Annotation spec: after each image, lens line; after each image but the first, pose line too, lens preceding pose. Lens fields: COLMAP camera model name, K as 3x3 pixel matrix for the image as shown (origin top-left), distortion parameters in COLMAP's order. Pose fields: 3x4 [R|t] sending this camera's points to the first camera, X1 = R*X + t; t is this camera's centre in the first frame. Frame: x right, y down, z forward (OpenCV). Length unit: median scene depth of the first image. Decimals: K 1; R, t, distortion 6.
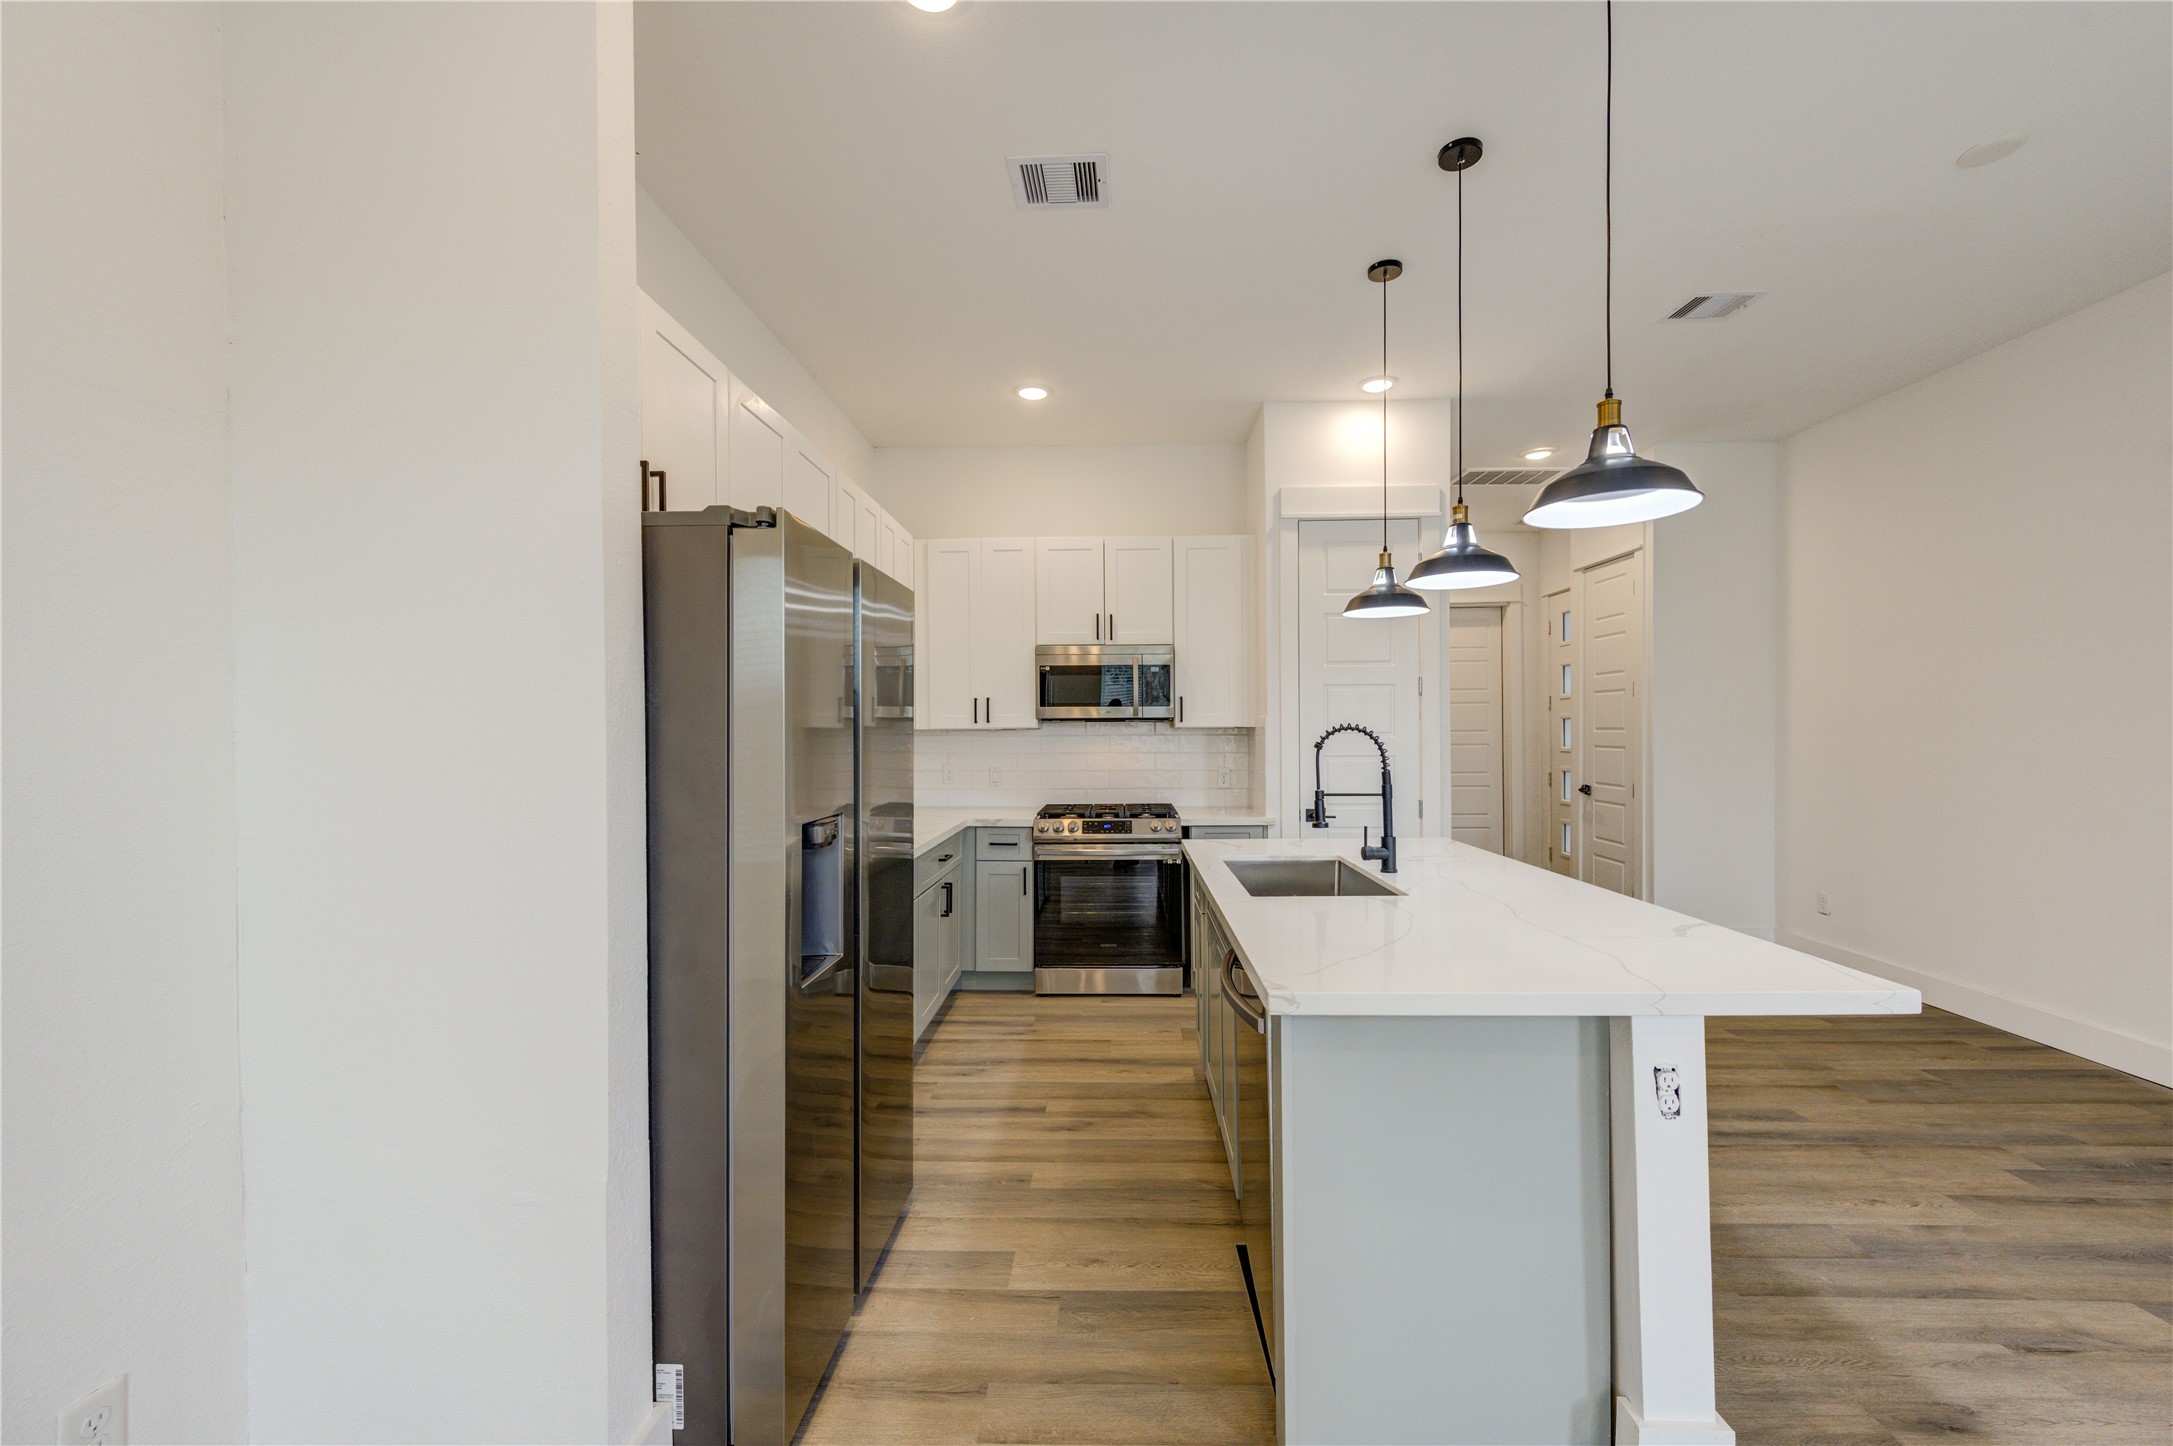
lens RADIAL K [[844.8, 0, 1098.9], [0, 844.8, 732.0], [0, 0, 1]] dist [0.001519, 0.000167]
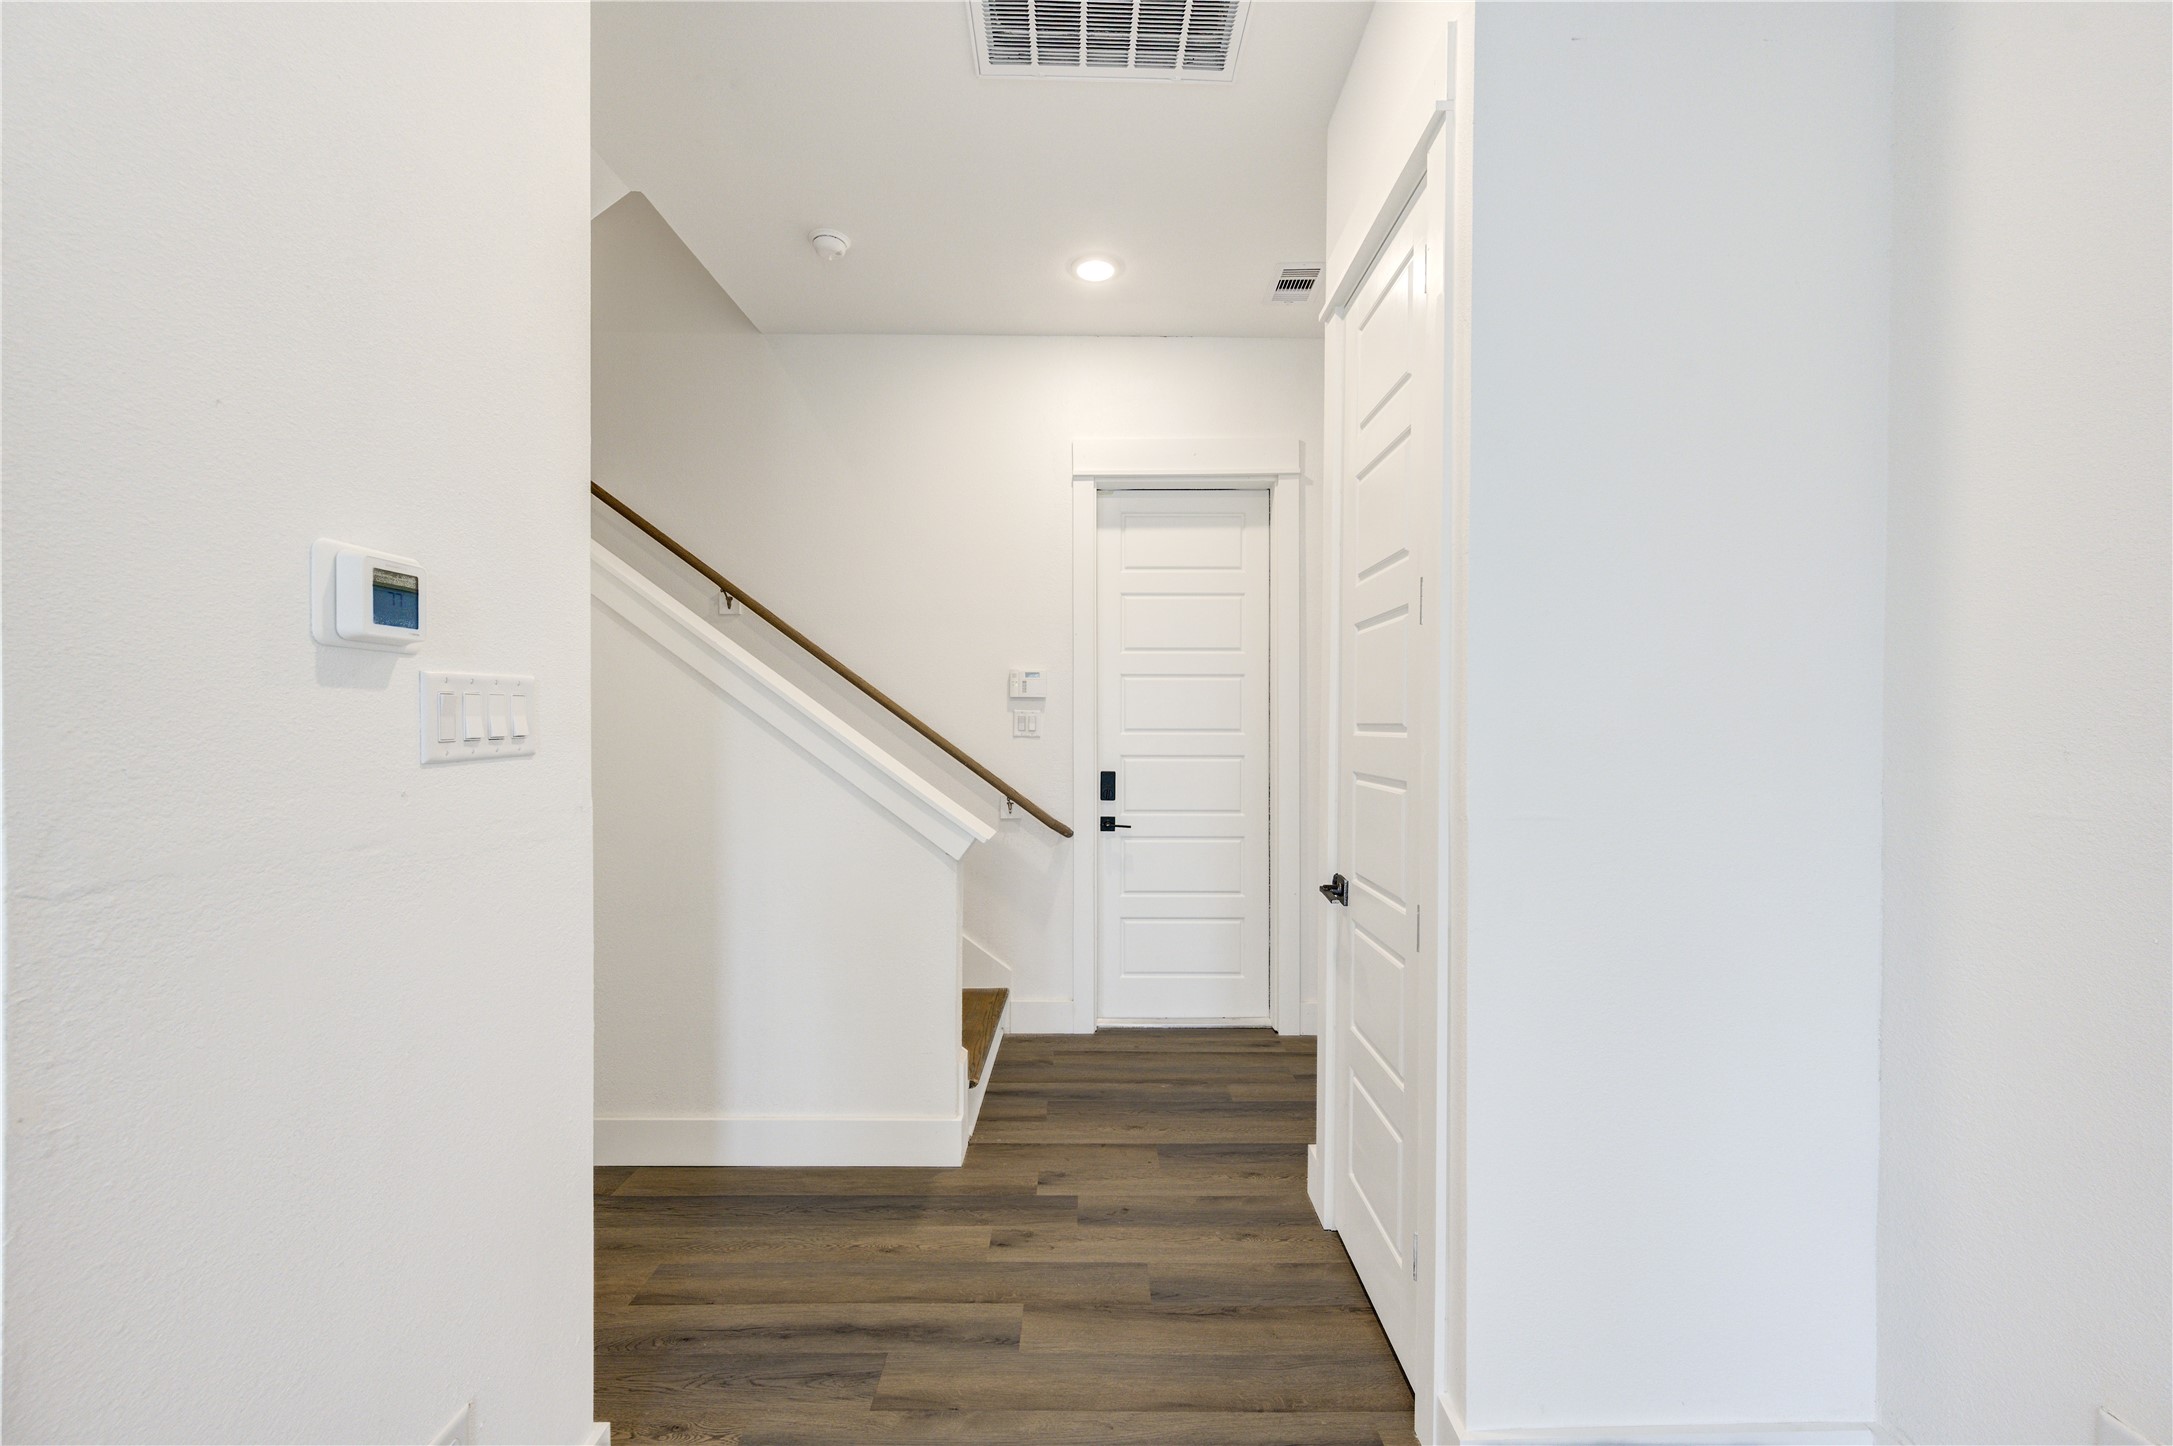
lens RADIAL K [[844.8, 0, 1085.2], [0, 844.8, 735.4], [0, 0, 1]] dist [0.001519, 0.000167]
pose [[0.999383, 0.010018, 0.033661, 0.940585], [-0.010219, 0.999931, 0.005797, -0.000555], [-0.033600, -0.006138, 0.999417, 1.320143]]
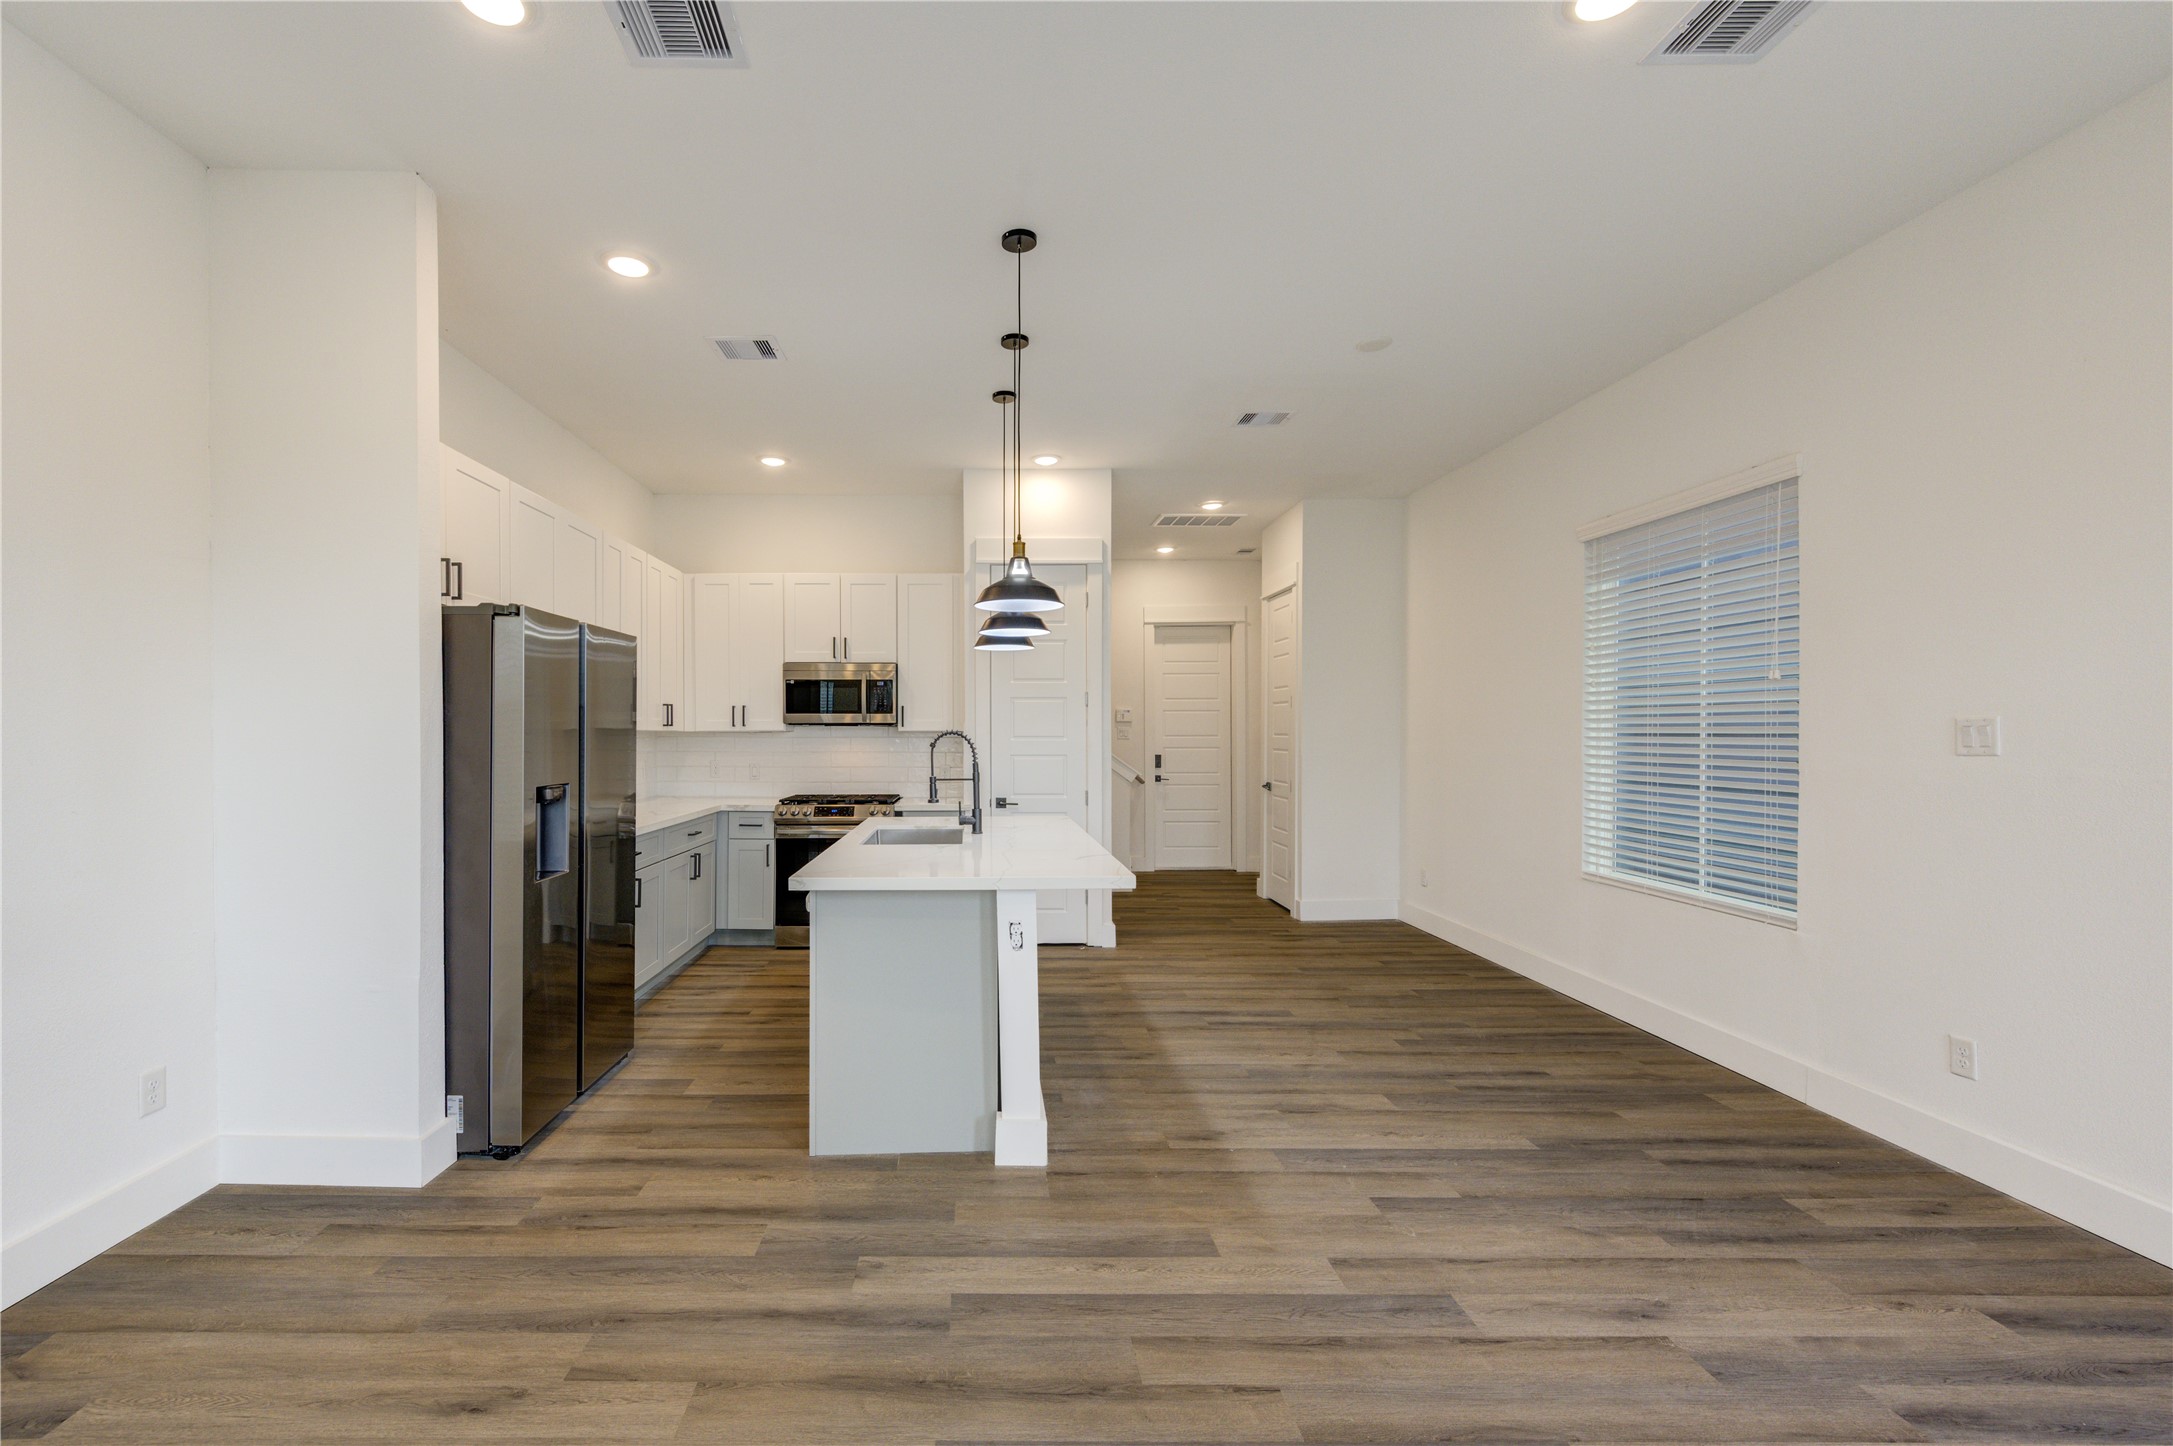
lens RADIAL K [[883.1, 0, 965.2], [0, 883.1, 735.1], [0, 0, 1]] dist [0.002500, -0.001158]
pose [[0.999813, 0.006338, 0.018252, 0.275247], [-0.006344, 0.999980, 0.000228, -0.001132], [-0.018250, -0.000344, 0.999833, -0.457635]]
